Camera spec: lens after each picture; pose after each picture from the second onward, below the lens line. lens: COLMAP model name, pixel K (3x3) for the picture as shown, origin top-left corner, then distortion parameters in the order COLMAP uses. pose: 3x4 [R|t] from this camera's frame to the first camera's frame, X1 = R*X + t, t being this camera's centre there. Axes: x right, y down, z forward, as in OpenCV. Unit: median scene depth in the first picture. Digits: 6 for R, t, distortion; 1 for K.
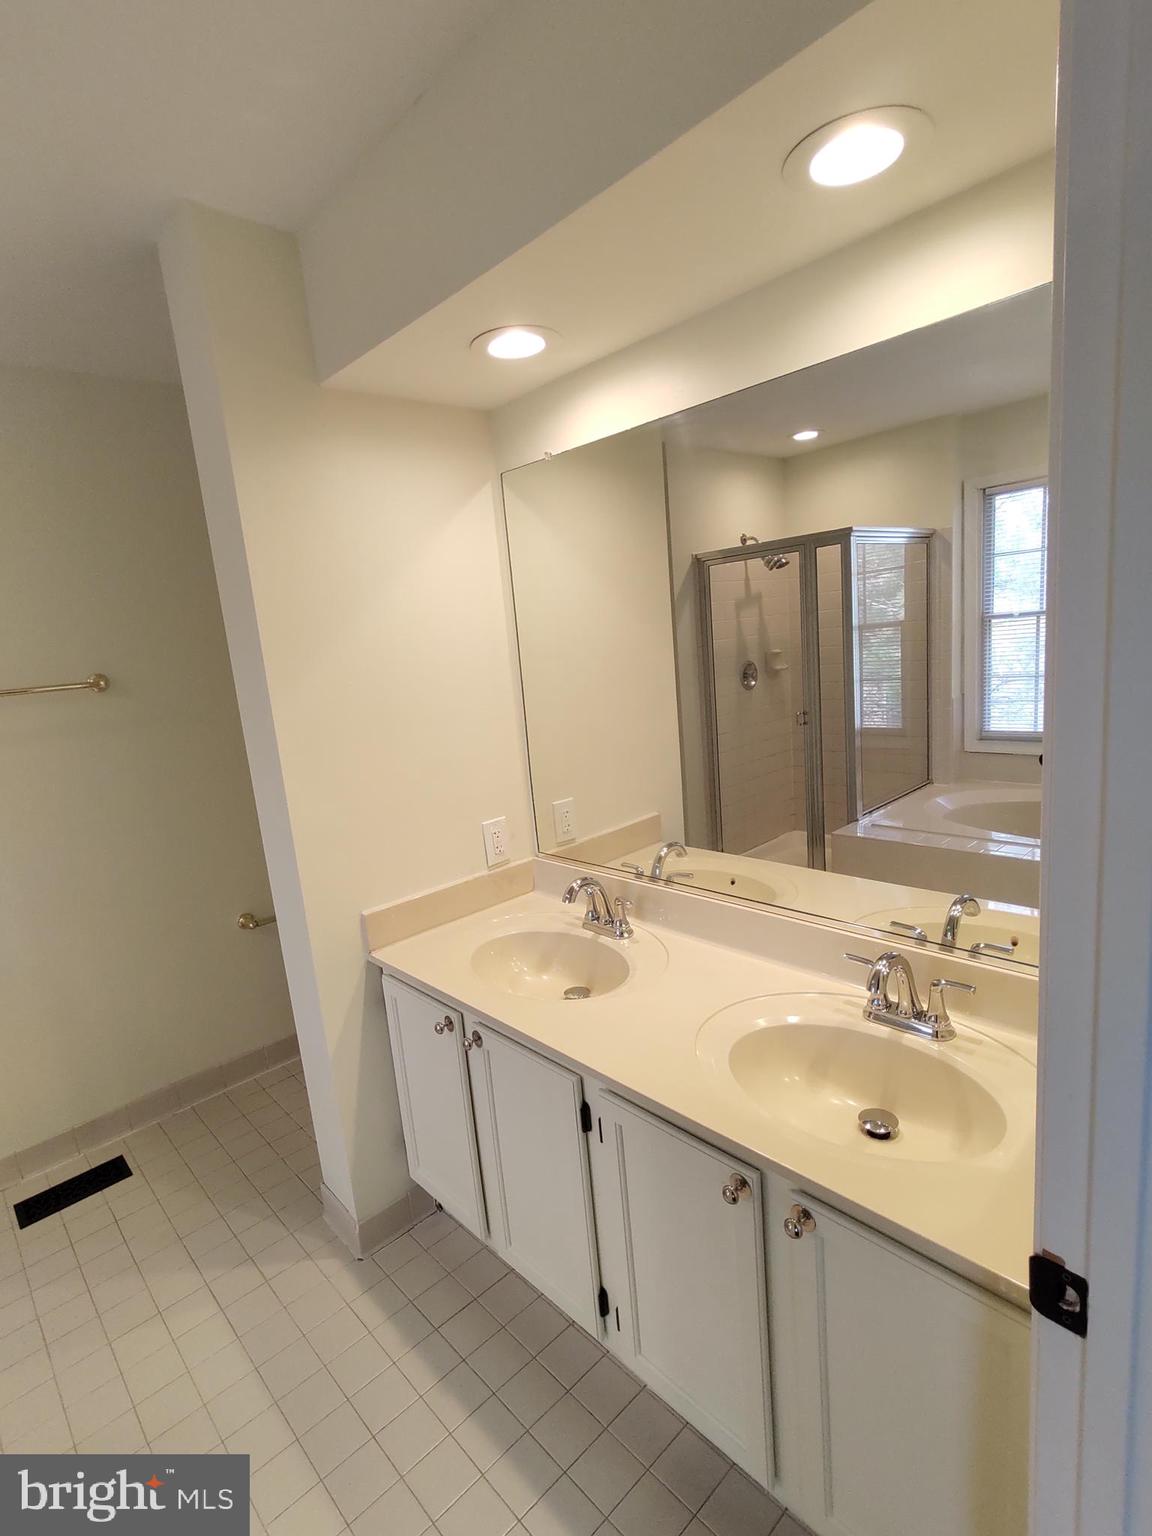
lens RADIAL K [[768.1, 0, 576.0], [0, 768.1, 768.0], [0, 0, 1]] dist [-0.003484, -0.000252]
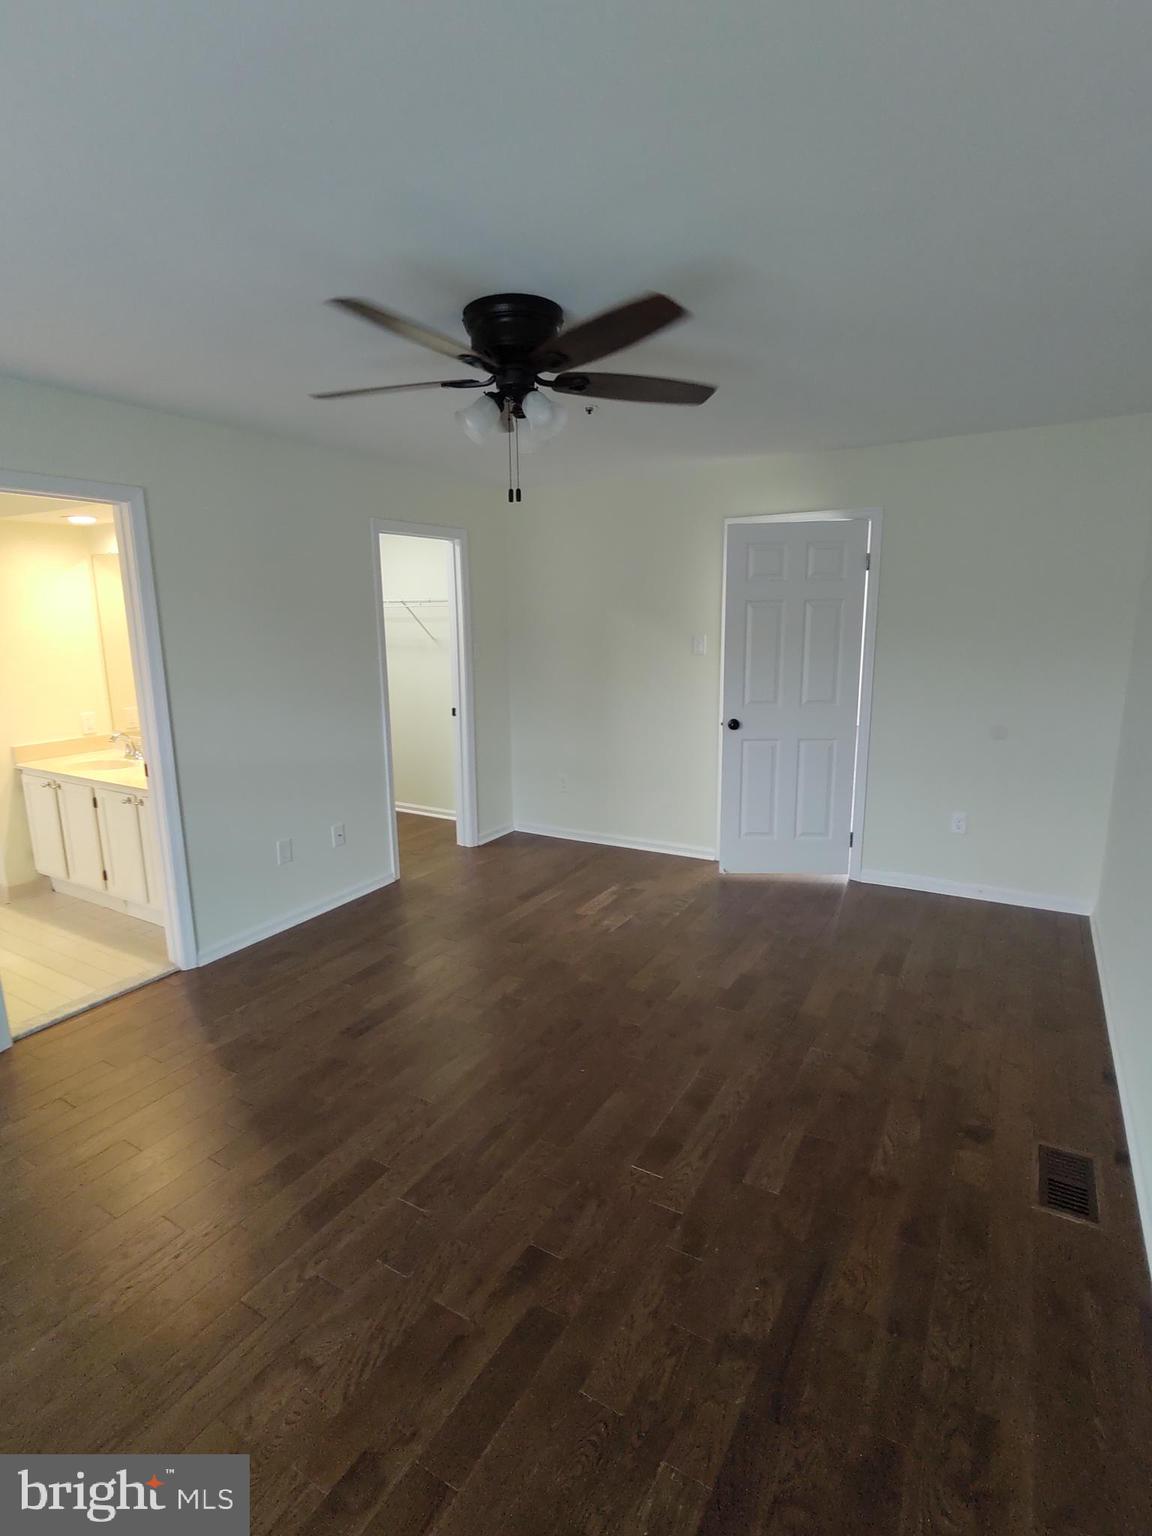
lens RADIAL K [[768.1, 0, 576.0], [0, 768.1, 768.0], [0, 0, 1]] dist [-0.003484, -0.000252]
pose [[0.954635, 0.029761, 0.296287, 0.649455], [-0.031166, 0.999514, 0.000020, 0.207999], [-0.296142, -0.009253, 0.955099, -1.670347]]
